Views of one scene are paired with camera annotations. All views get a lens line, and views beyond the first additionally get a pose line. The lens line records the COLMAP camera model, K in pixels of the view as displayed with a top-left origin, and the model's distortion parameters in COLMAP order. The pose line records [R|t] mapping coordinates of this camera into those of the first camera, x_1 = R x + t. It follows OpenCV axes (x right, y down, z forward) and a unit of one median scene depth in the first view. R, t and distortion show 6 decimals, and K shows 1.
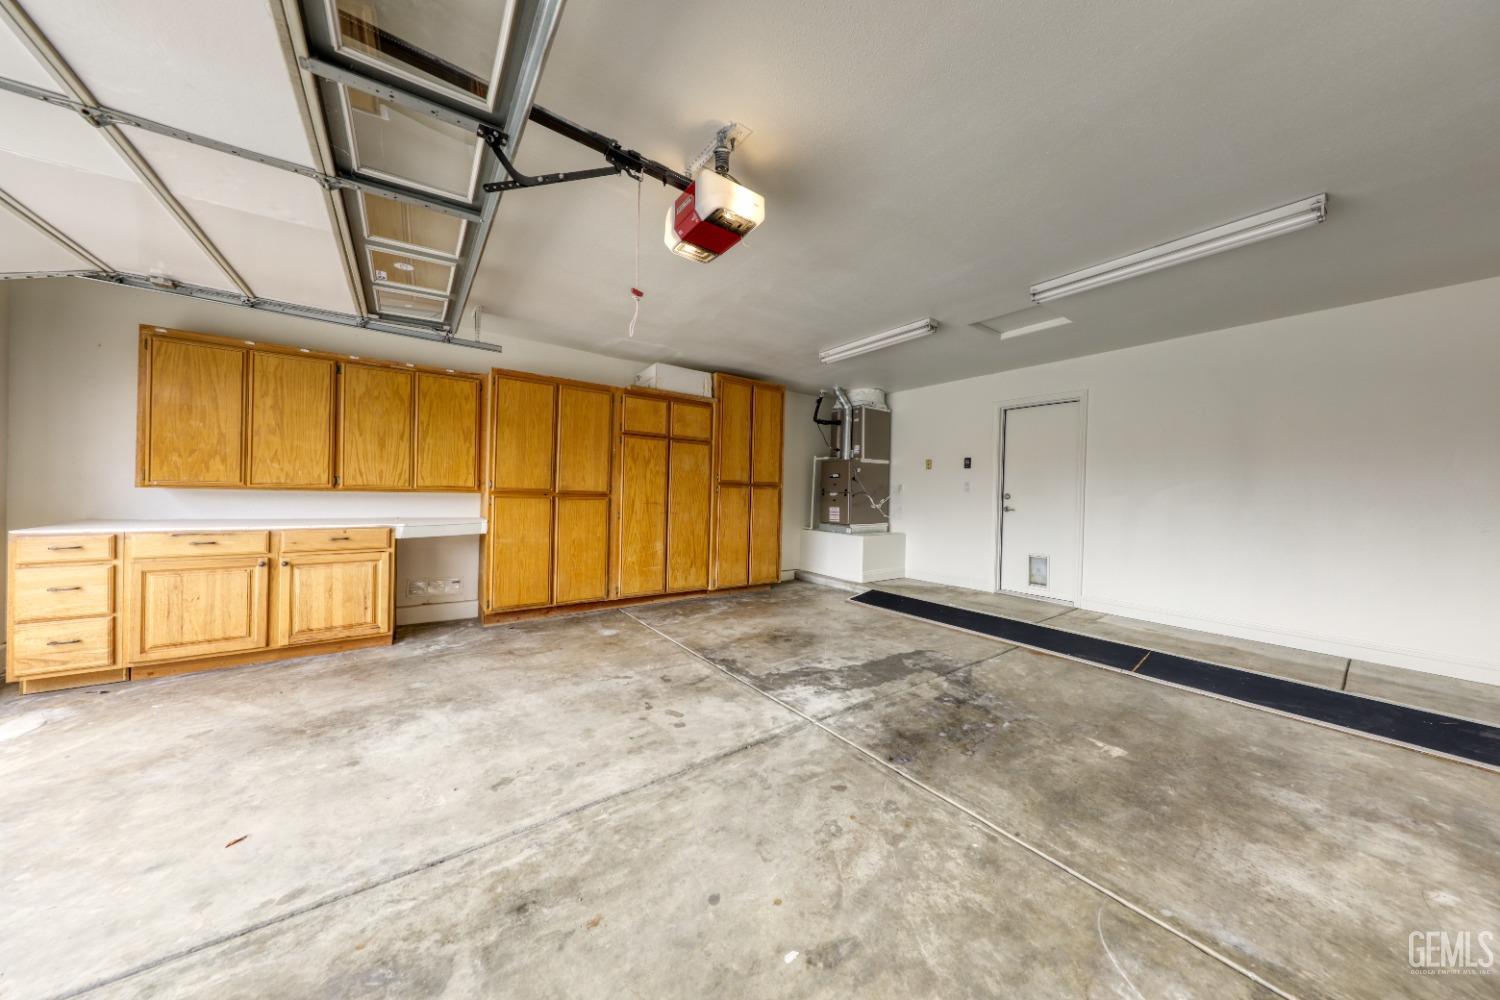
lens RADIAL K [[472.4, 0, 746.2], [0, 472.4, 490.8], [0, 0, 1]] dist [0.000326, -0.000143]
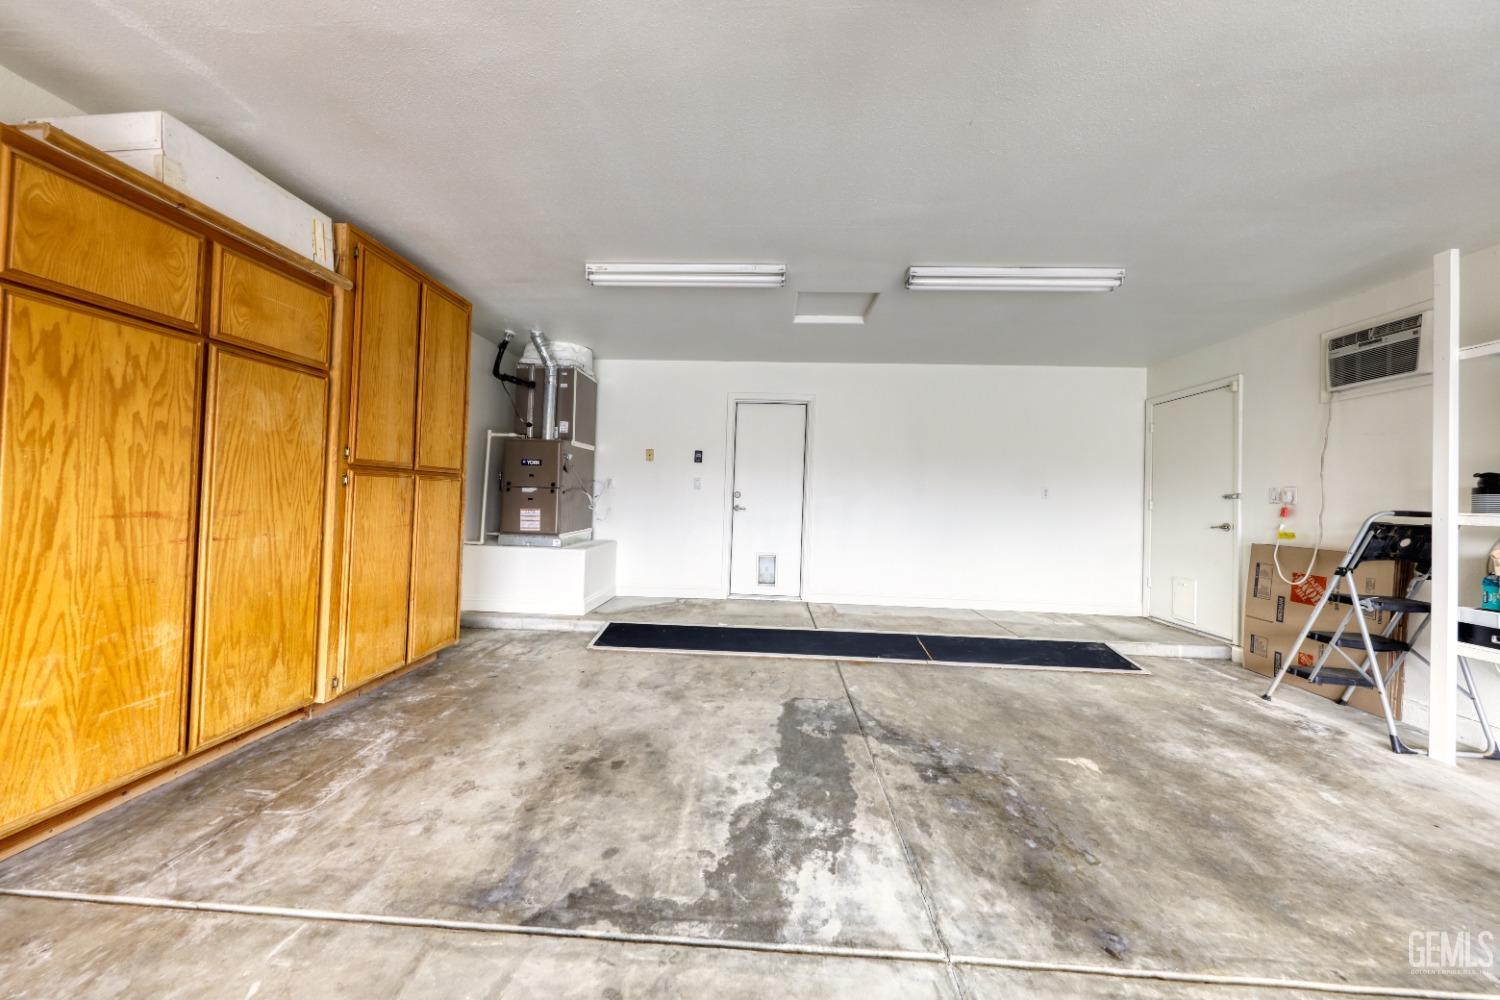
lens RADIAL K [[472.4, 0, 746.2], [0, 472.4, 490.8], [0, 0, 1]] dist [0.000326, -0.000143]
pose [[0.619253, 0.007363, 0.785157, -0.236256], [-0.019699, 0.999787, 0.006161, -0.002615], [-0.784944, -0.019282, 0.619266, 0.534143]]
